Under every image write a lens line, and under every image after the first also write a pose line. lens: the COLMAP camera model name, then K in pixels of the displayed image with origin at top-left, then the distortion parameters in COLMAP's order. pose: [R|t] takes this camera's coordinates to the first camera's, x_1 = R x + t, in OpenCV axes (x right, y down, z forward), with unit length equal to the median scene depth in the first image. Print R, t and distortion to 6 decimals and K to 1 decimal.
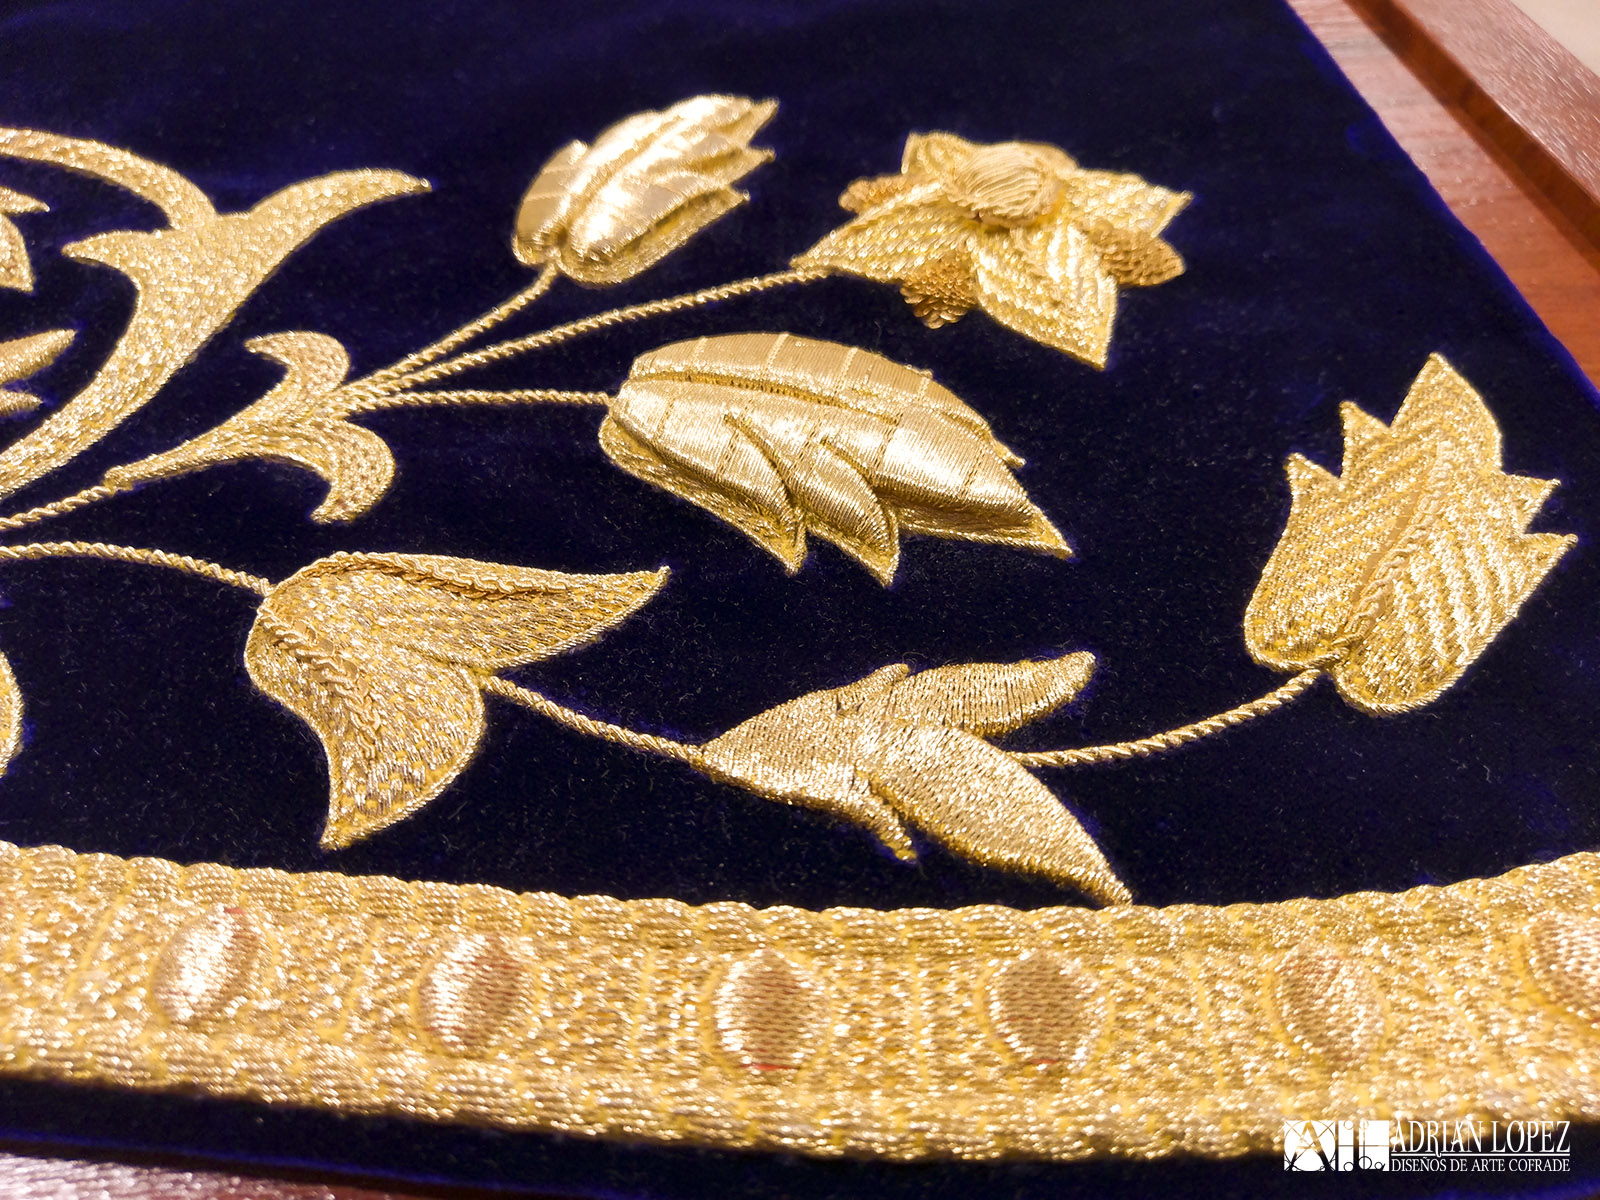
lens RADIAL K [[1175.9, 0, 783.2], [0, 1175.9, 606.9], [0, 0, 1]] dist [0.072479, -0.126722]
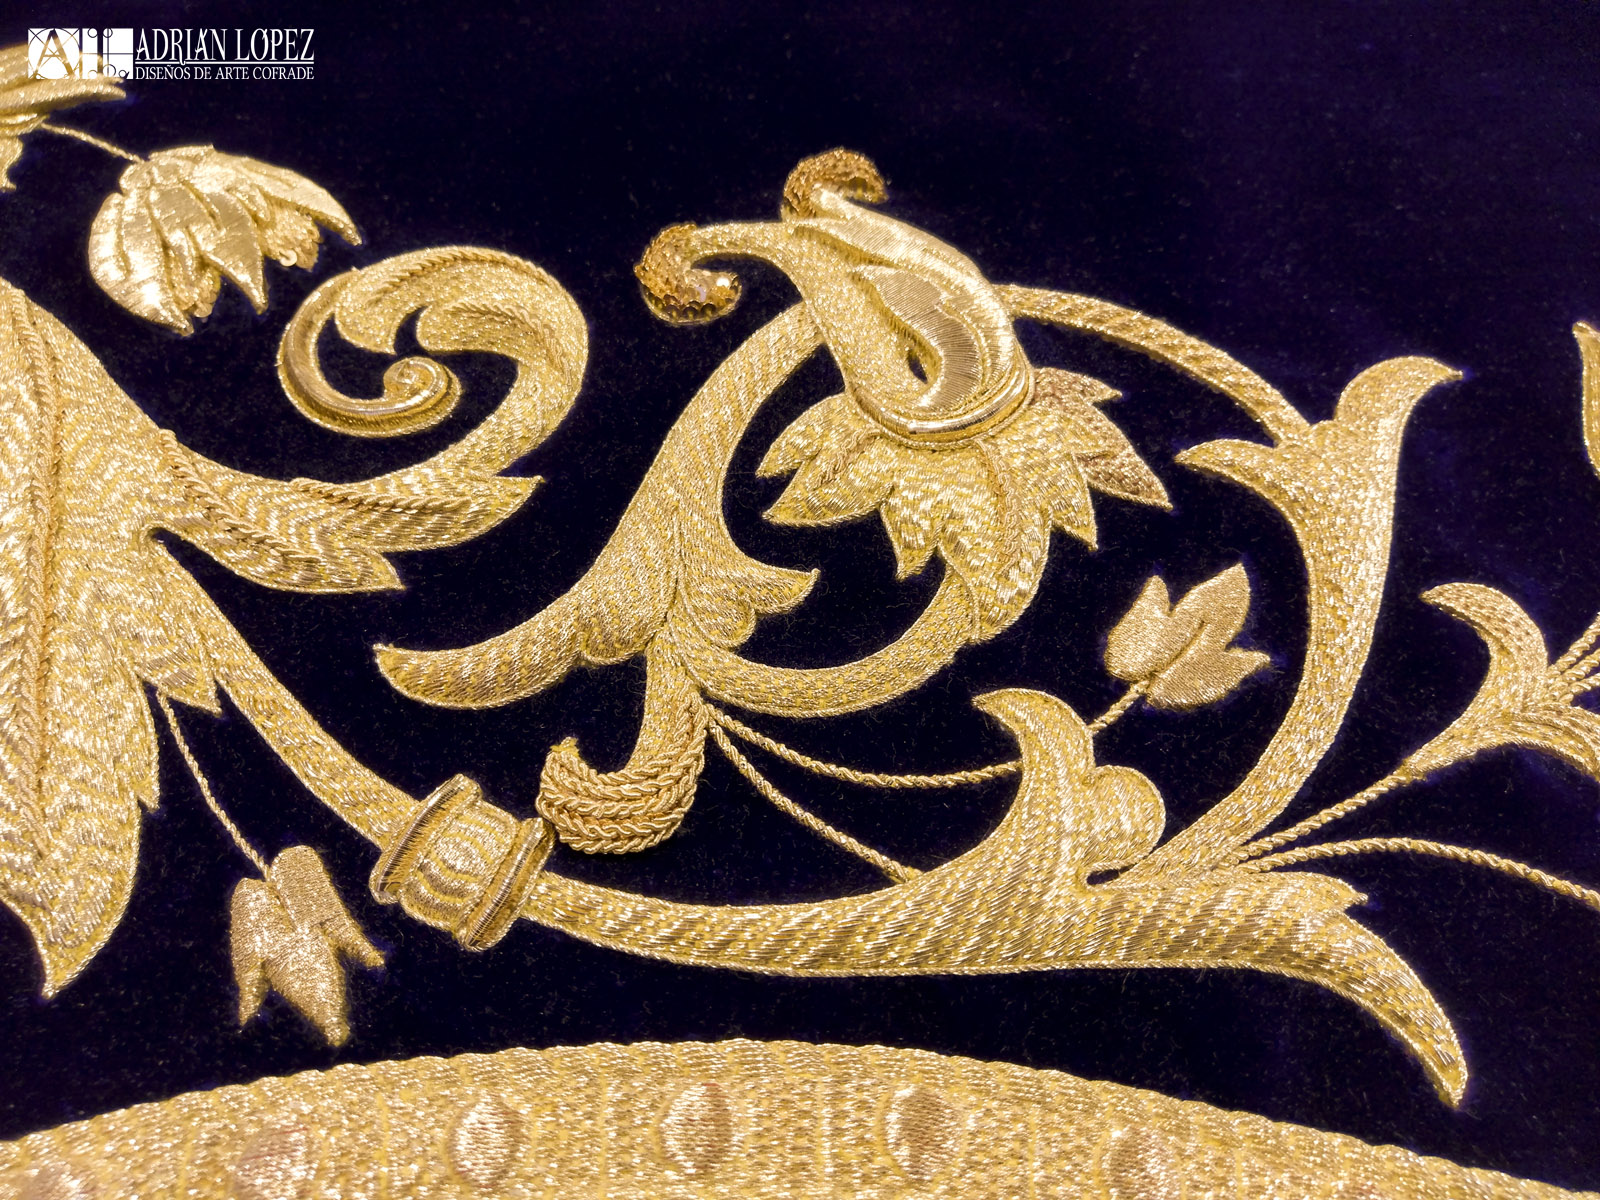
lens RADIAL K [[1175.9, 0, 783.2], [0, 1175.9, 606.9], [0, 0, 1]] dist [0.072479, -0.126722]
pose [[0.995959, 0.059586, -0.067189, -1.057381], [-0.045816, 0.980615, 0.190513, -0.430728], [0.077239, -0.186665, 0.979383, -0.098708]]
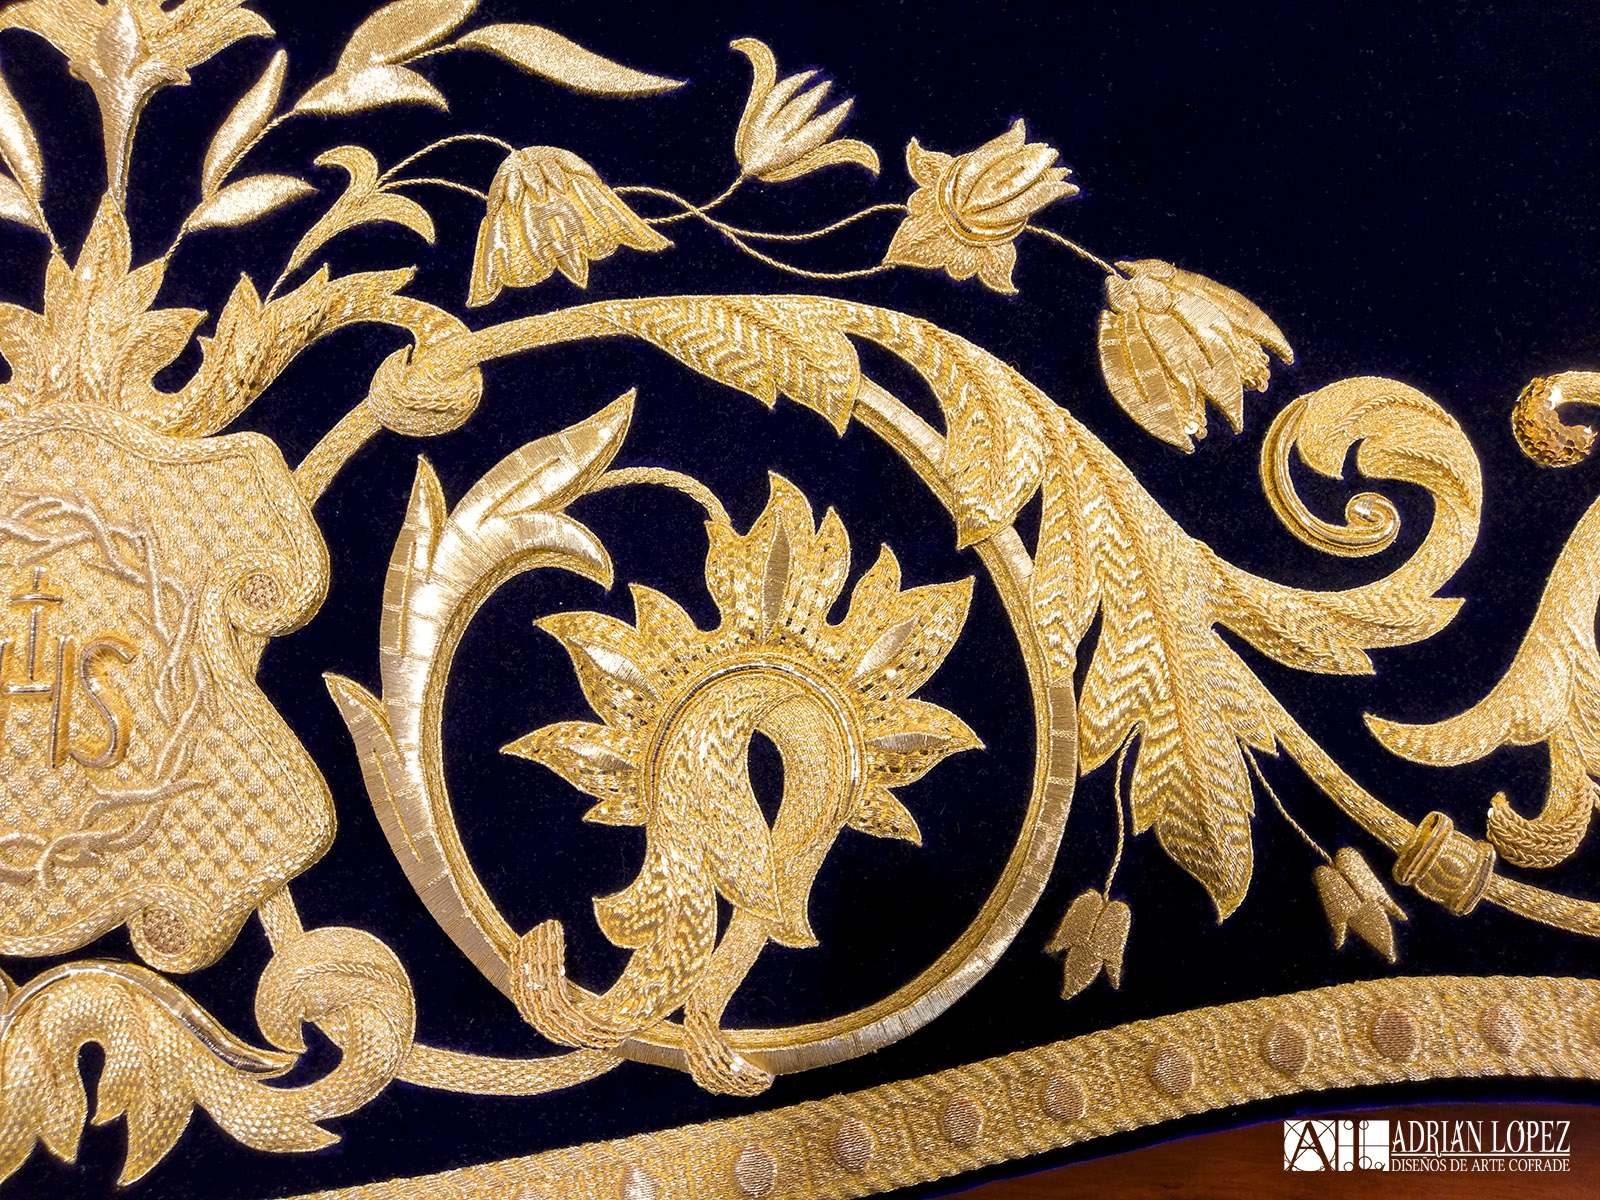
lens RADIAL K [[1175.9, 0, 783.2], [0, 1175.9, 606.9], [0, 0, 1]] dist [0.072479, -0.126722]
pose [[0.988467, 0.143415, -0.048631, -2.397010], [-0.090368, 0.816306, 0.570506, -1.291311], [0.121517, -0.559532, 0.819852, -0.552276]]
